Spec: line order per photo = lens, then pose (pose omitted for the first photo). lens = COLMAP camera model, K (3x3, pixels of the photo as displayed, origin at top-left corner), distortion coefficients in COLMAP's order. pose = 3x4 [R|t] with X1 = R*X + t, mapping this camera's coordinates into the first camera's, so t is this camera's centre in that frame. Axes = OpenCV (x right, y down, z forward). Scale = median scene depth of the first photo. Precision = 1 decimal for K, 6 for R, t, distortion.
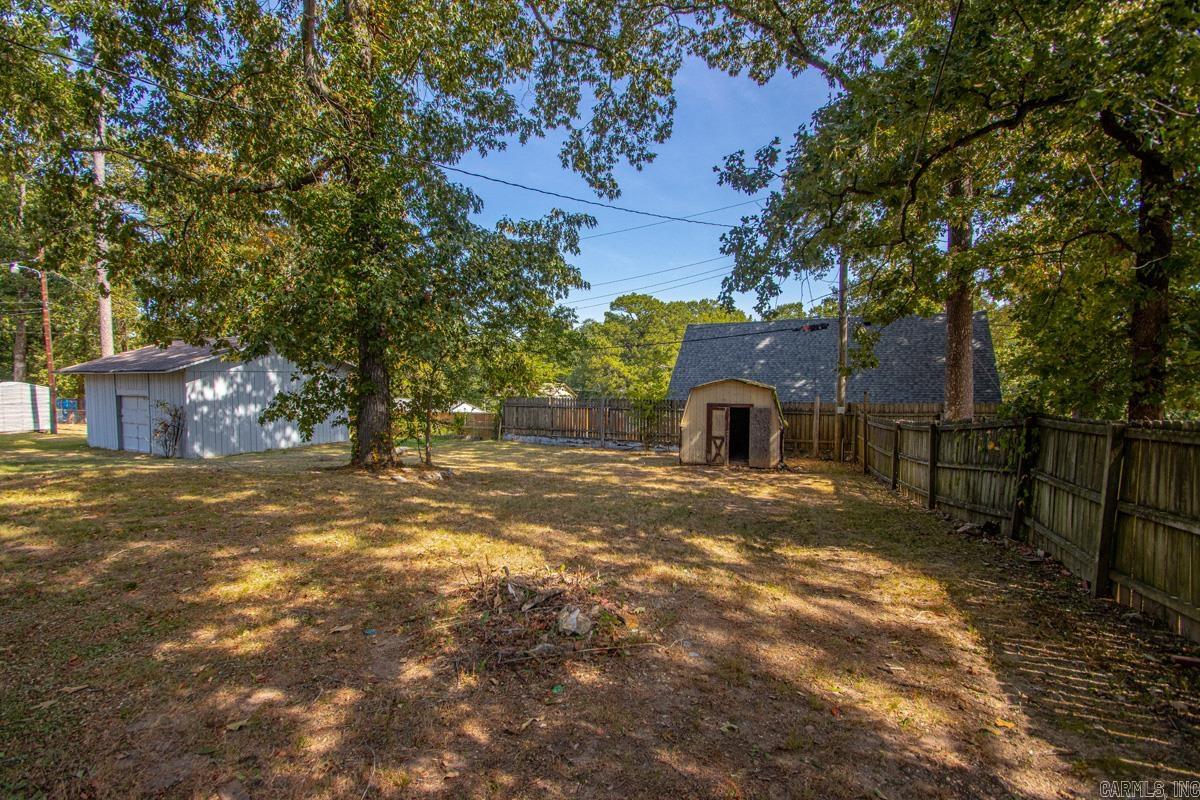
lens RADIAL K [[559.3, 0, 600.0], [0, 559.3, 400.0], [0, 0, 1]] dist [0.018782, -0.021013]
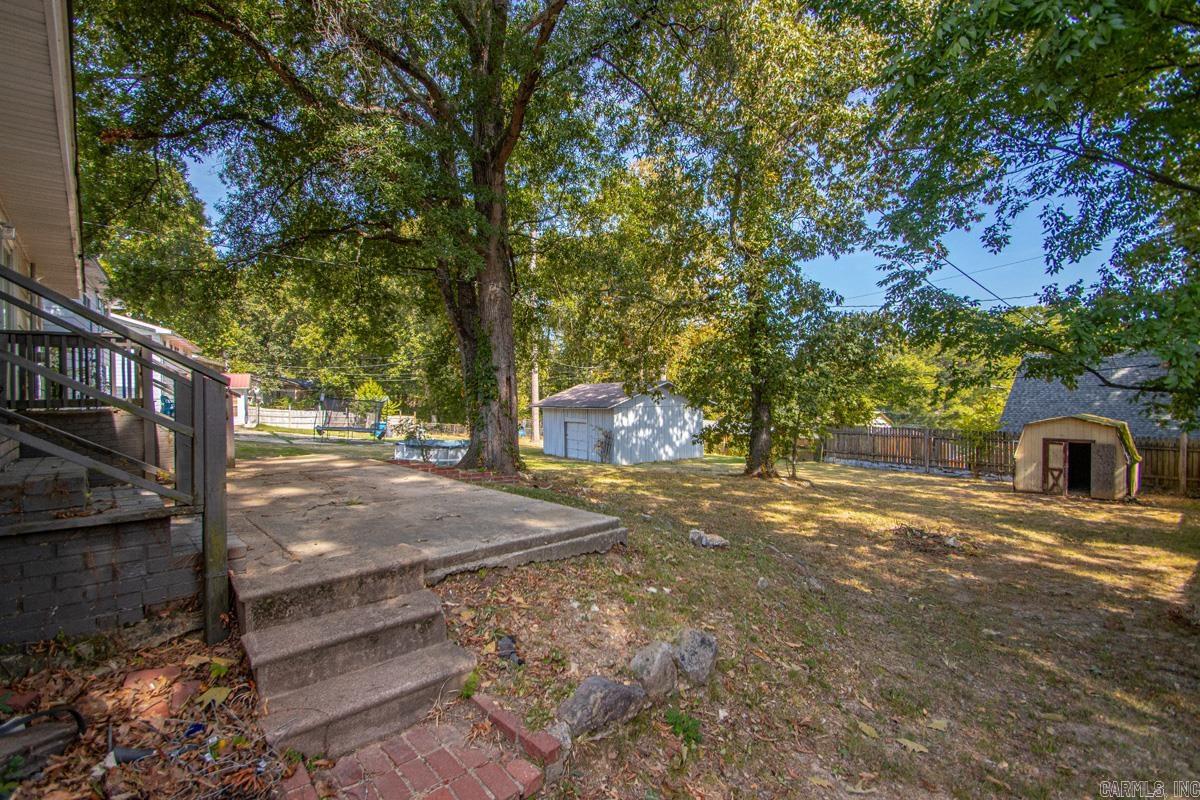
lens RADIAL K [[560.4, 0, 595.7], [0, 560.4, 402.3], [0, 0, 1]] dist [0.027185, -0.021979]
pose [[0.877240, -0.004131, -0.480035, -0.049545], [-0.010165, 0.999579, -0.027178, -0.025582], [0.479945, 0.028721, 0.876828, -0.416660]]
